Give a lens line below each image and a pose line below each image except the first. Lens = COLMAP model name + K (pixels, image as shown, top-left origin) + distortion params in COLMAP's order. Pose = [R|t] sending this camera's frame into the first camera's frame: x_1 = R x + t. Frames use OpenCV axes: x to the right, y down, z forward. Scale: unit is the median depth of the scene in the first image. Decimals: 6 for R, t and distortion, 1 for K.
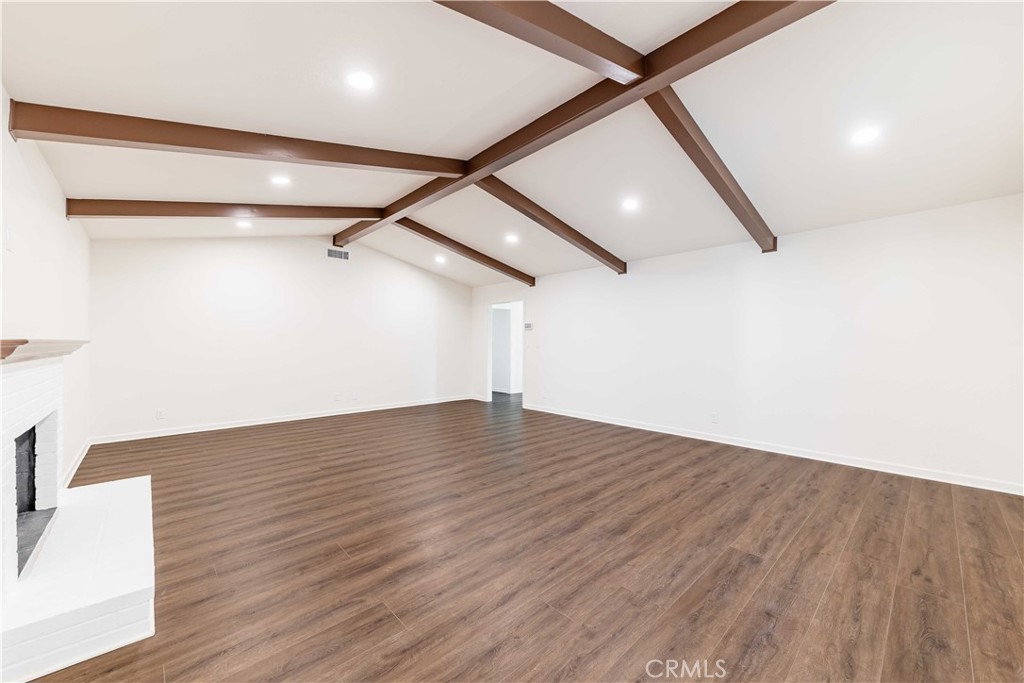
lens RADIAL K [[374.9, 0, 515.0], [0, 374.9, 339.8], [0, 0, 1]] dist [0.000701, -0.000232]
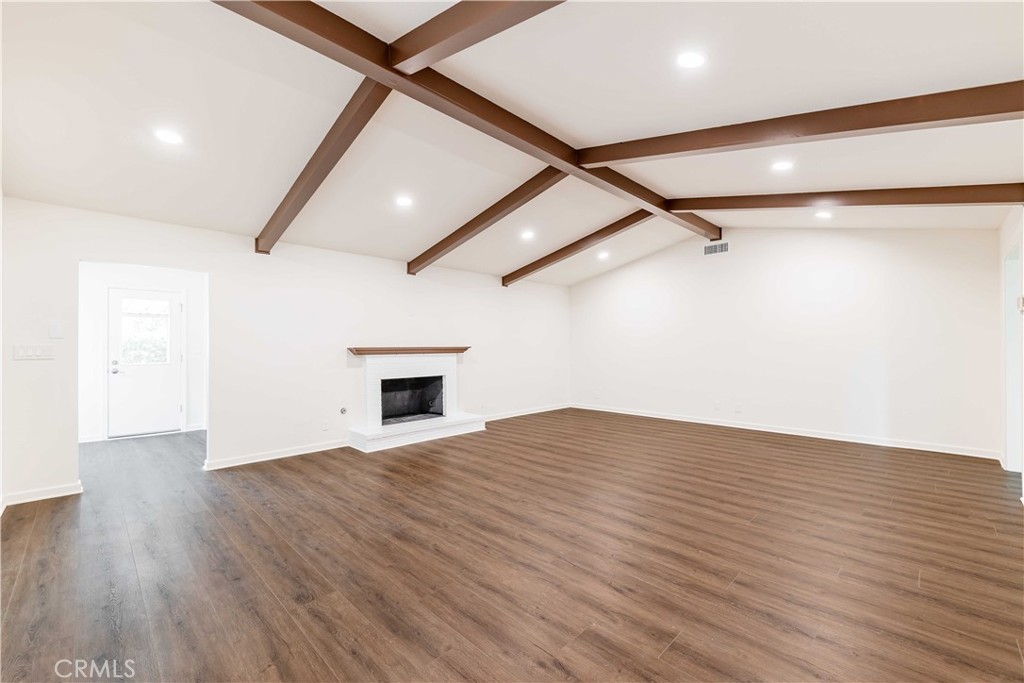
lens RADIAL K [[419.8, 0, 514.8], [0, 419.8, 344.9], [0, 0, 1]] dist [-0.000798, 0.000363]
pose [[0.067179, -0.000389, -0.997741, 1.412903], [0.005698, 0.999984, -0.000006, 0.005816], [0.997725, -0.005685, 0.067180, 1.232571]]
